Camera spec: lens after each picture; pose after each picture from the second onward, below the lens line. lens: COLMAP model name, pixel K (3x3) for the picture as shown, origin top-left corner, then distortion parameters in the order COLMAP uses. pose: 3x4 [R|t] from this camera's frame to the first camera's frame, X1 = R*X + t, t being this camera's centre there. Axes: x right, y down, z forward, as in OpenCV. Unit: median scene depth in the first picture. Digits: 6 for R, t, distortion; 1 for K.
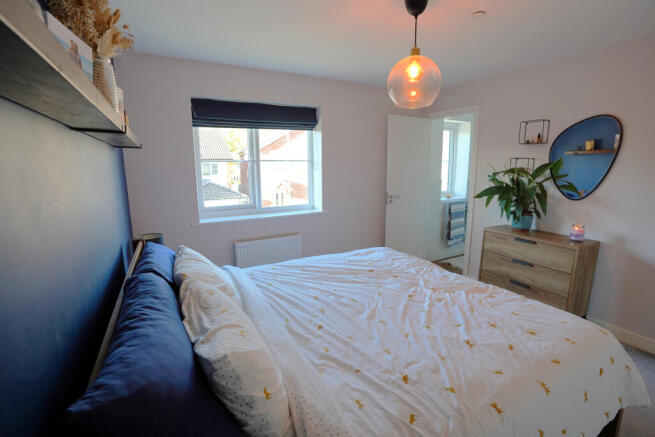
lens RADIAL K [[303.8, 0, 330.3], [0, 303.8, 217.9], [0, 0, 1]] dist [-0.074296, 0.031703]
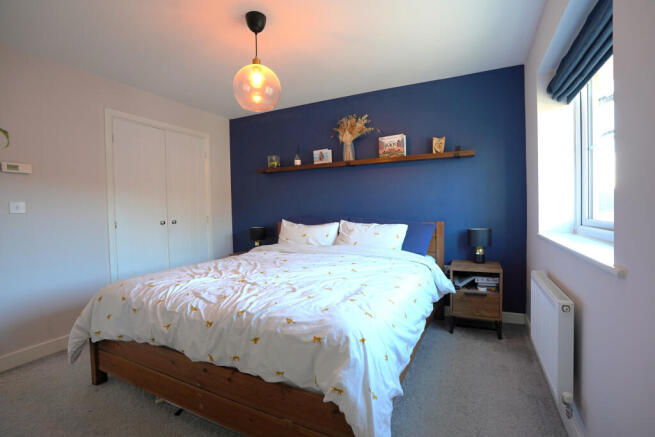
lens RADIAL K [[303.8, 0, 330.3], [0, 303.8, 217.9], [0, 0, 1]] dist [-0.074296, 0.031703]
pose [[-0.819093, 0.042889, -0.572055, 0.502385], [-0.075143, 0.980588, 0.181110, -0.138832], [0.568718, 0.191332, -0.799970, 1.501359]]
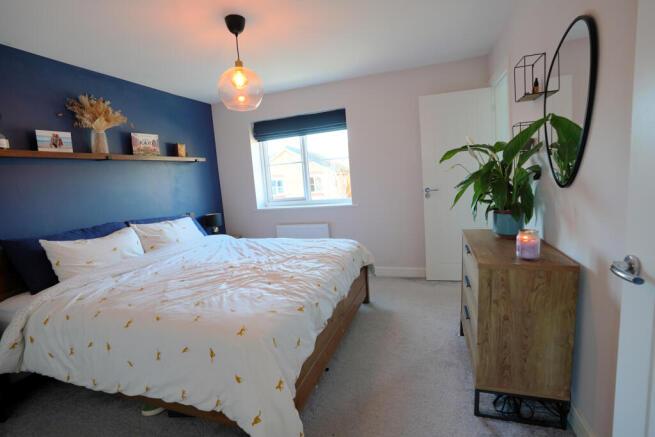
lens RADIAL K [[303.8, 0, 330.3], [0, 303.8, 217.9], [0, 0, 1]] dist [-0.074296, 0.031703]
pose [[0.673394, 0.054205, -0.737293, 0.993860], [-0.058442, 0.998090, 0.020002, 0.011104], [0.736970, 0.029619, 0.675276, 0.329220]]
